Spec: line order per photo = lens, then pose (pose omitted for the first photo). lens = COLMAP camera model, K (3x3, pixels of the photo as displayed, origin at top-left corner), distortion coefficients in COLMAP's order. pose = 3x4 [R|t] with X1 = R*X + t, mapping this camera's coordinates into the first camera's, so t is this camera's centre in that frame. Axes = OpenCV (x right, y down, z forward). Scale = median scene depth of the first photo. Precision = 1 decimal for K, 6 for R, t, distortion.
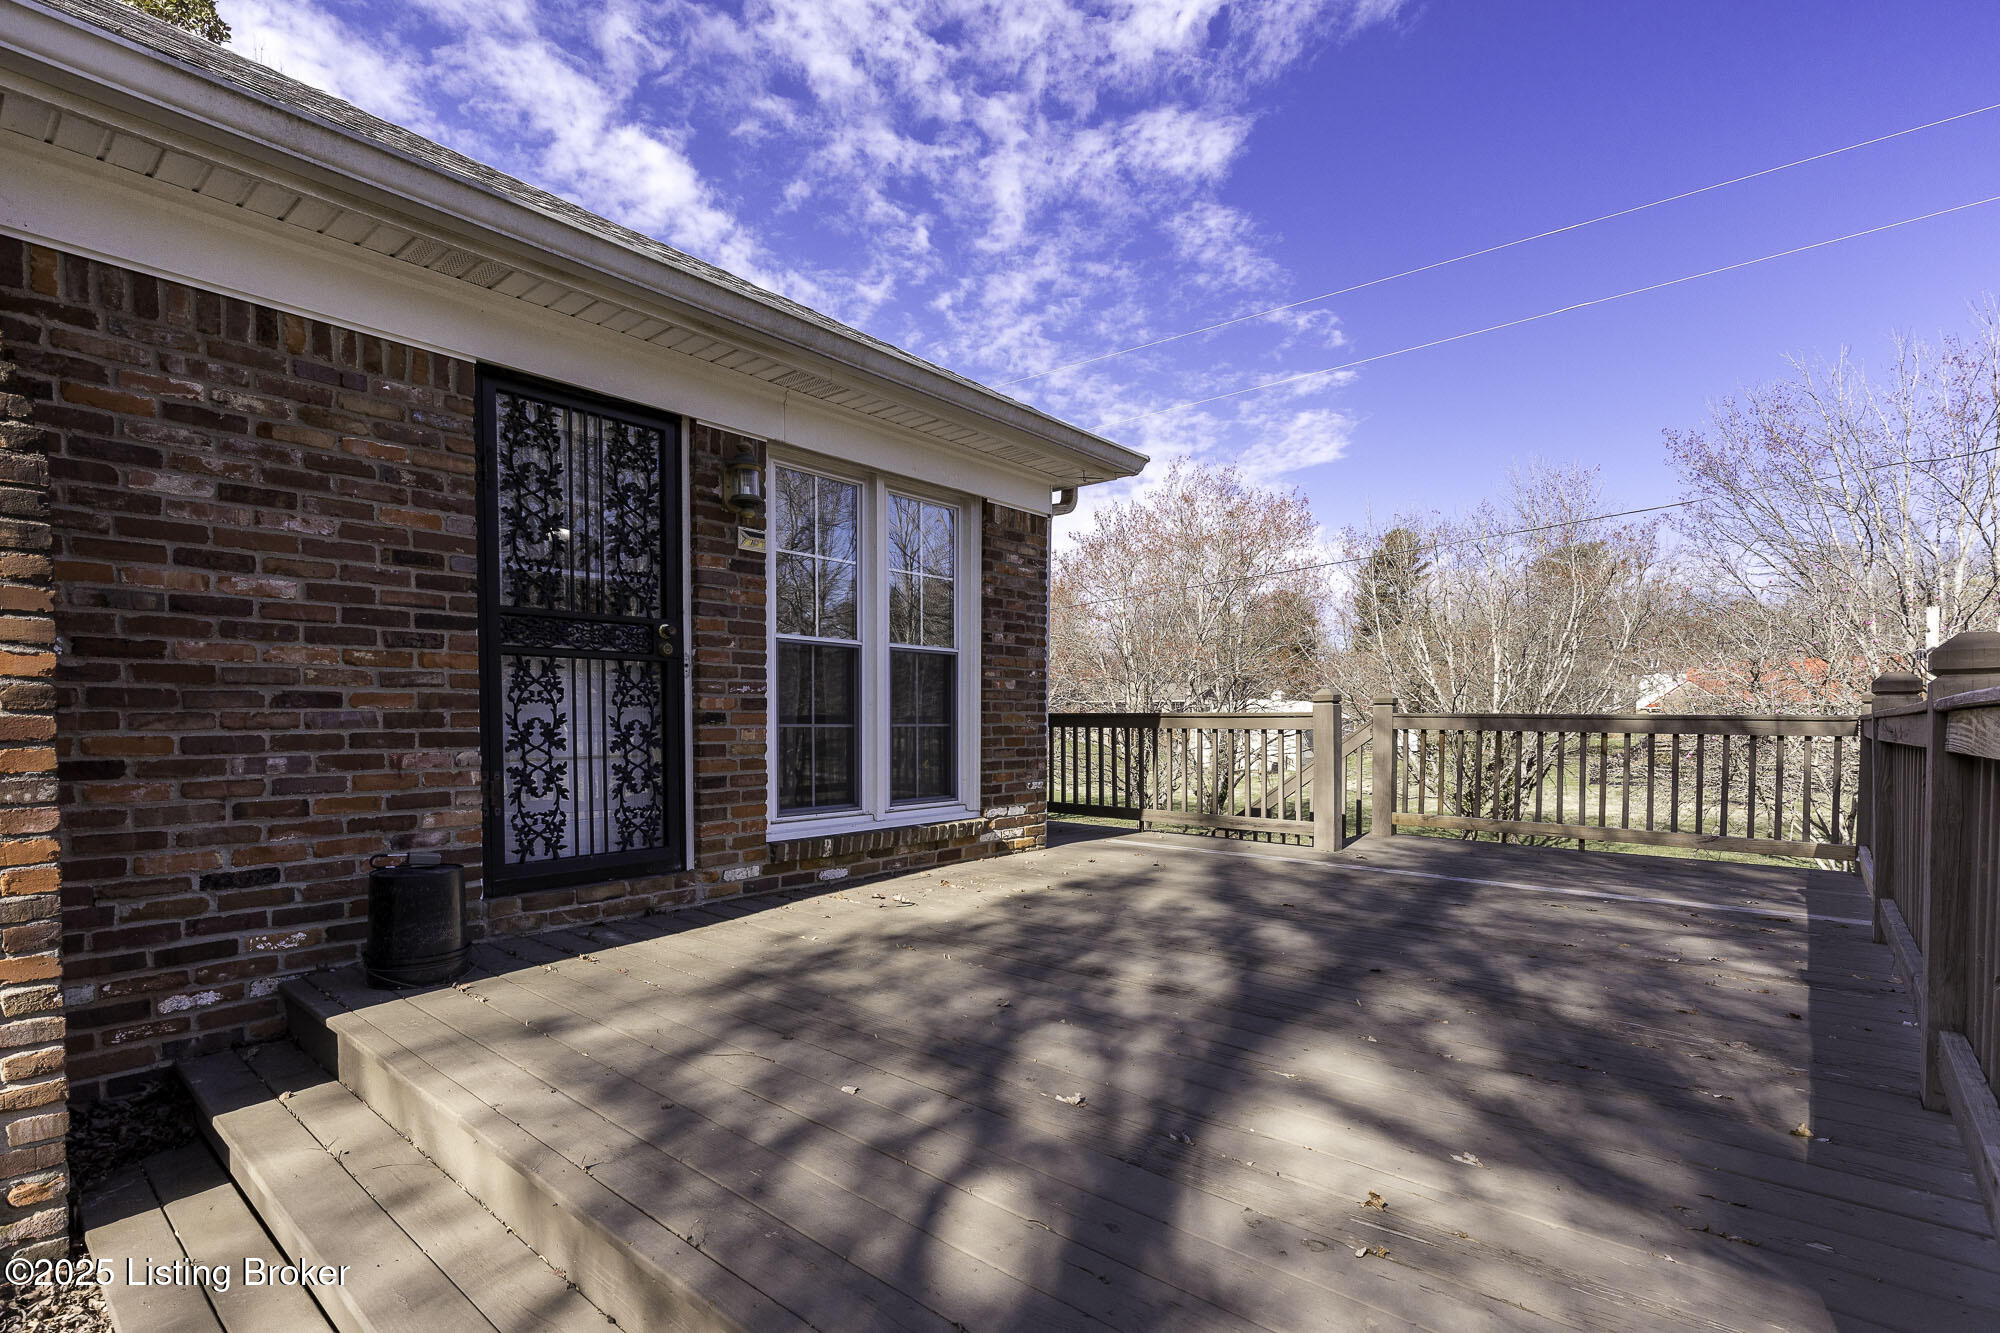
lens RADIAL K [[924.9, 0, 1001.9], [0, 924.9, 747.9], [0, 0, 1]] dist [0.004950, 0.000267]
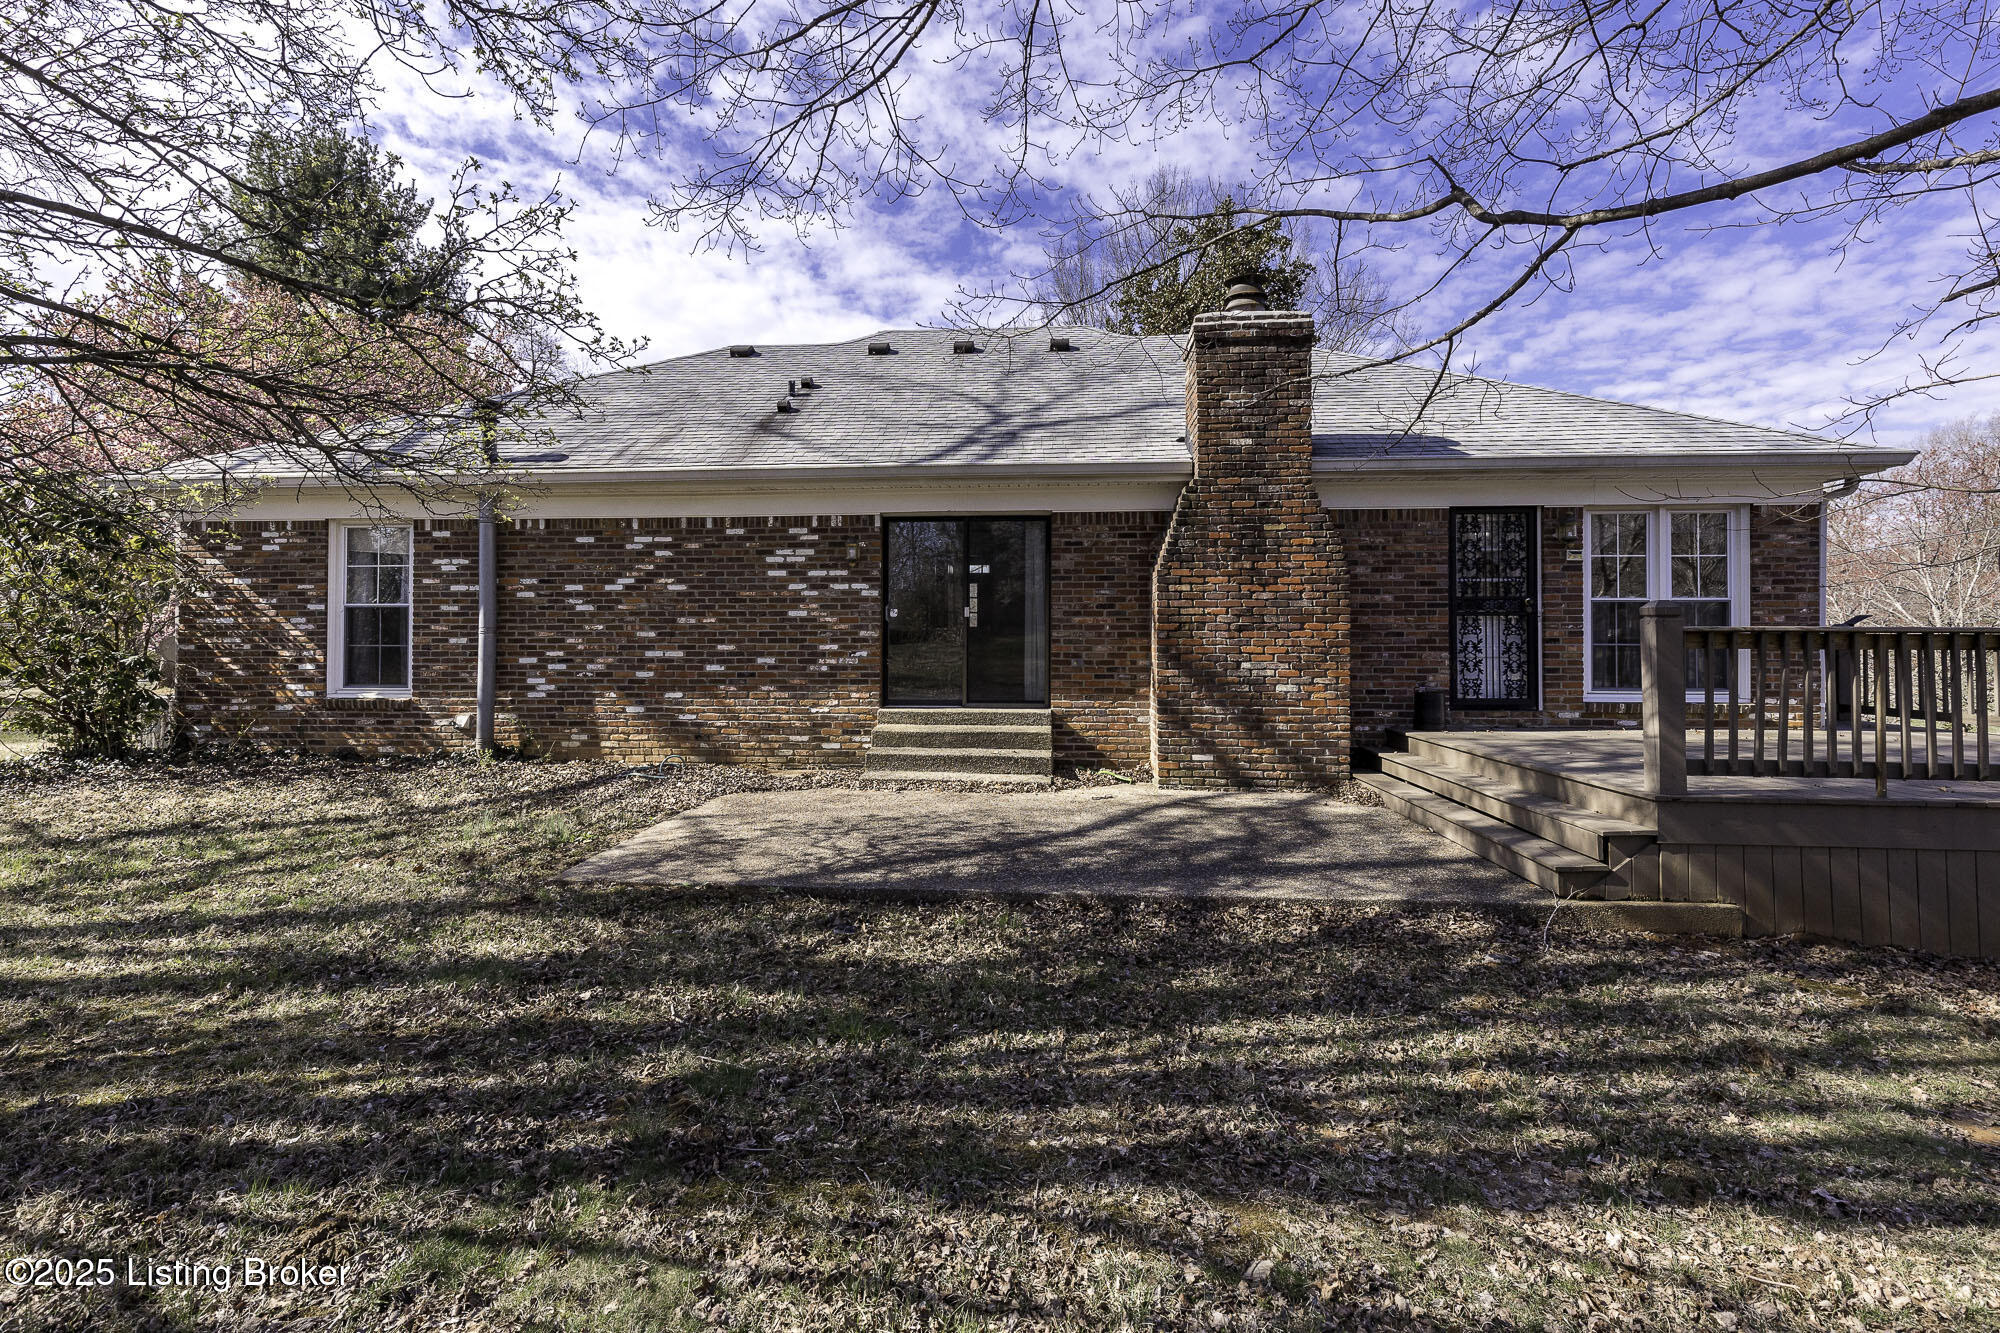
lens RADIAL K [[924.9, 0, 1012.1], [0, 924.9, 622.5], [0, 0, 1]] dist [0.004950, 0.000267]
pose [[0.599666, -0.009100, -0.800199, 0.644315], [-0.023890, 0.999286, -0.029267, 0.018465], [0.799894, 0.036667, 0.599020, -1.268335]]
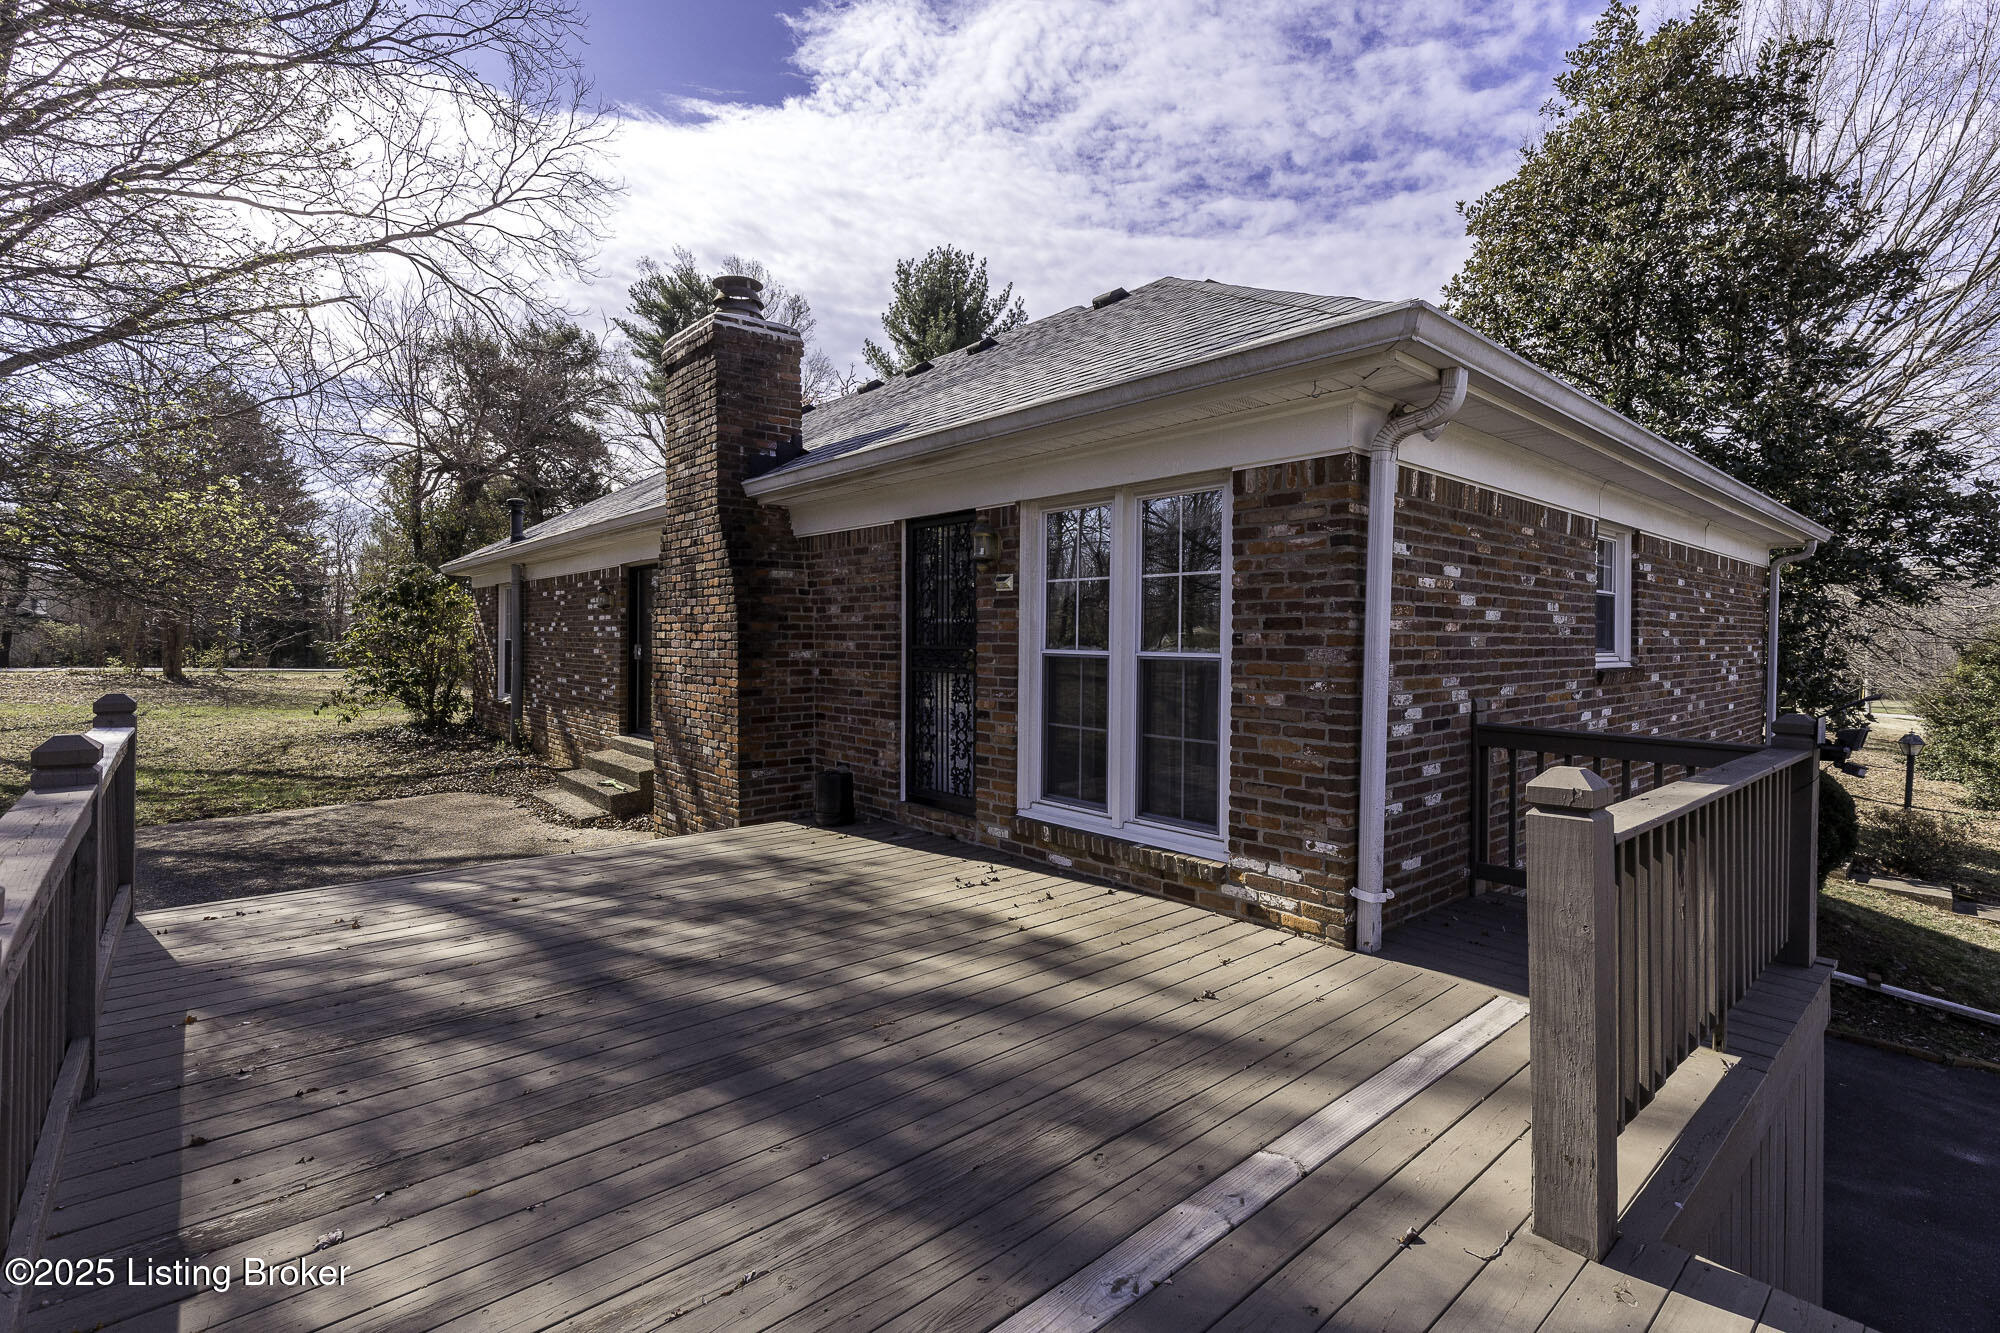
lens RADIAL K [[924.9, 0, 1014.1], [0, 924.9, 647.8], [0, 0, 1]] dist [0.004950, 0.000267]
pose [[-0.132774, 0.008322, -0.991111, 1.049897], [-0.041358, 0.999047, 0.013930, -0.151715], [0.990283, 0.042840, -0.132303, 1.205137]]
